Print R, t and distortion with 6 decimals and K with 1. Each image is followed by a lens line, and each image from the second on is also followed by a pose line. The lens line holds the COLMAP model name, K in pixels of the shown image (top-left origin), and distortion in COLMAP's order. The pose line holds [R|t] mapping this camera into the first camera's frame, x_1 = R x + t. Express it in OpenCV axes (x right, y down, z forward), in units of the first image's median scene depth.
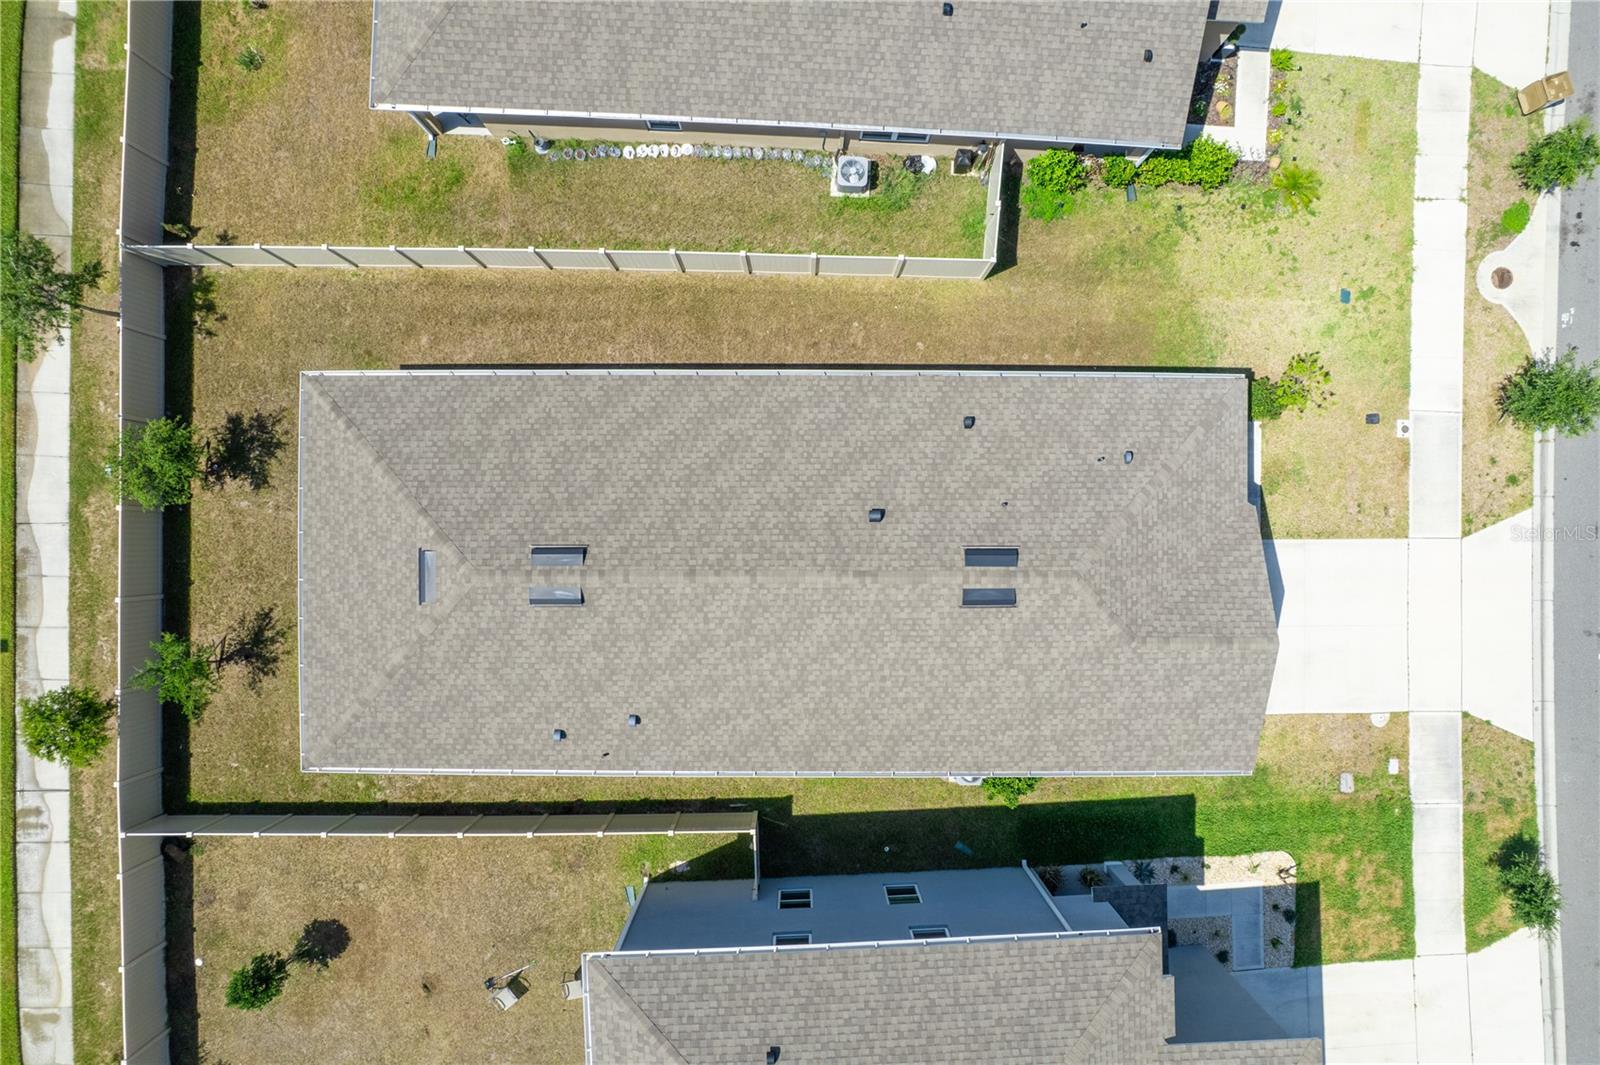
lens RADIAL K [[1022.6, 0, 803.5], [0, 1022.6, 537.8], [0, 0, 1]] dist [-0.082658, 0.075364]
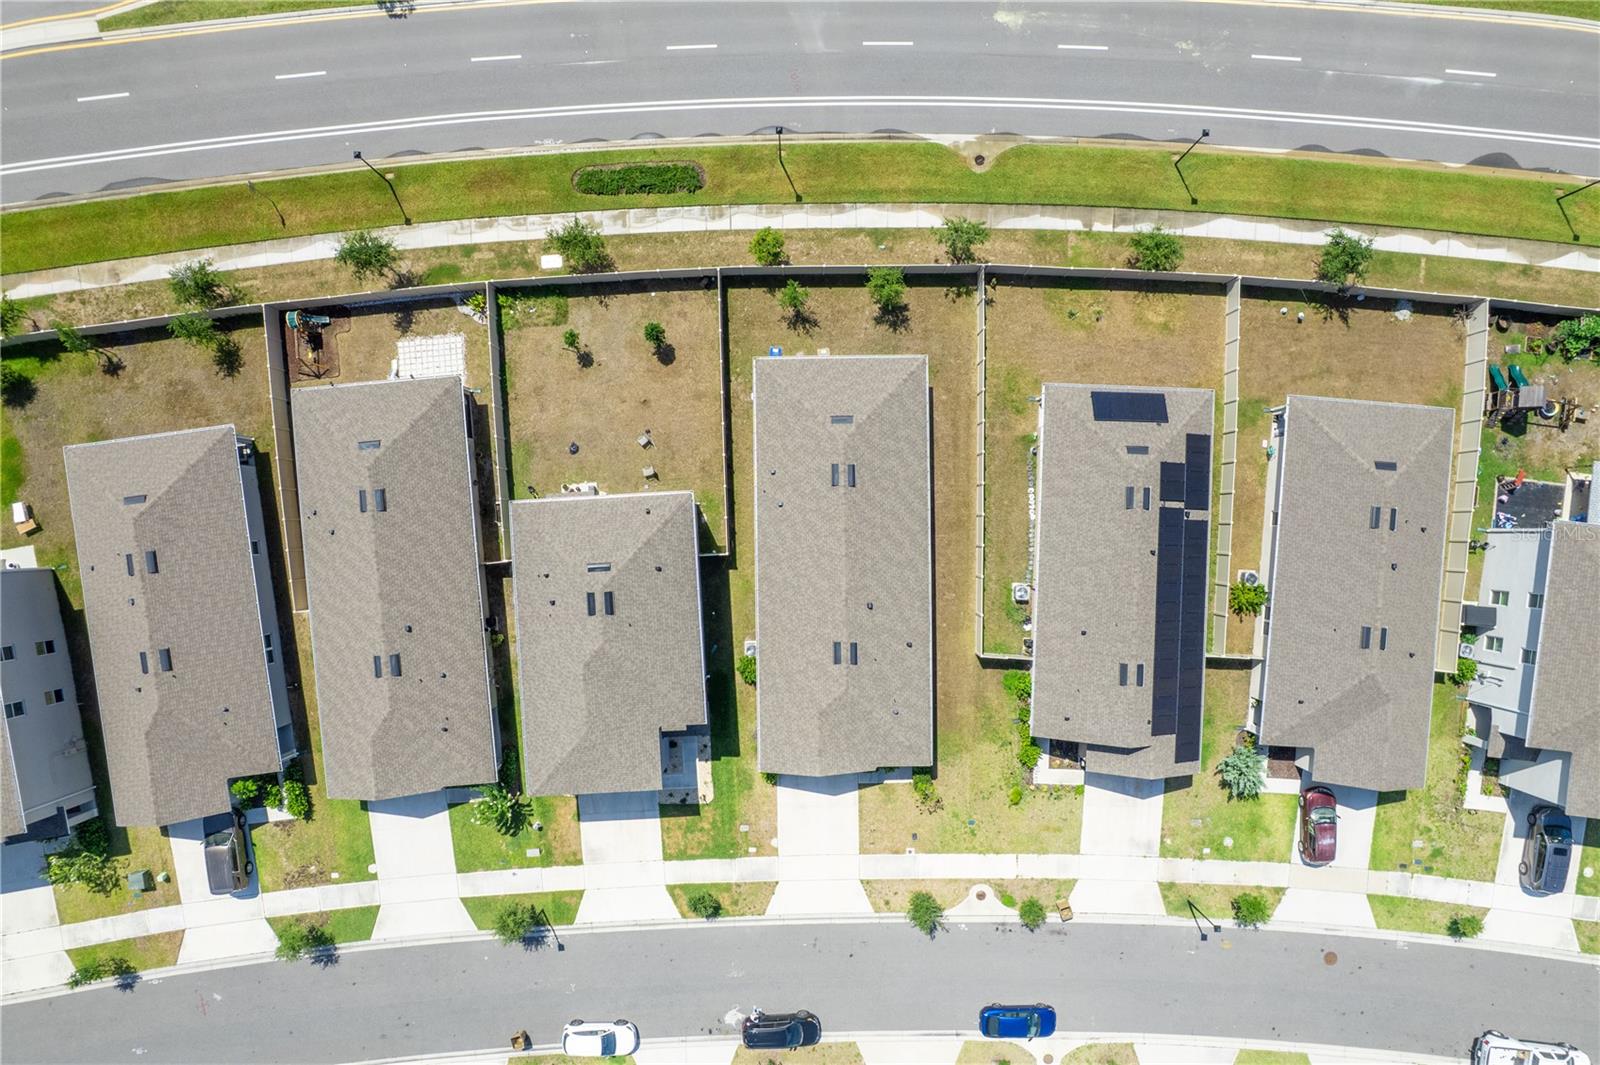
lens RADIAL K [[1022.6, 0, 805.2], [0, 1022.6, 533.3], [0, 0, 1]] dist [-0.082658, 0.075364]
pose [[0.015296, 0.999883, -0.000791, -0.084994], [-0.999857, 0.015290, -0.007214, 0.122941], [-0.007201, 0.000901, 0.999974, -1.186375]]
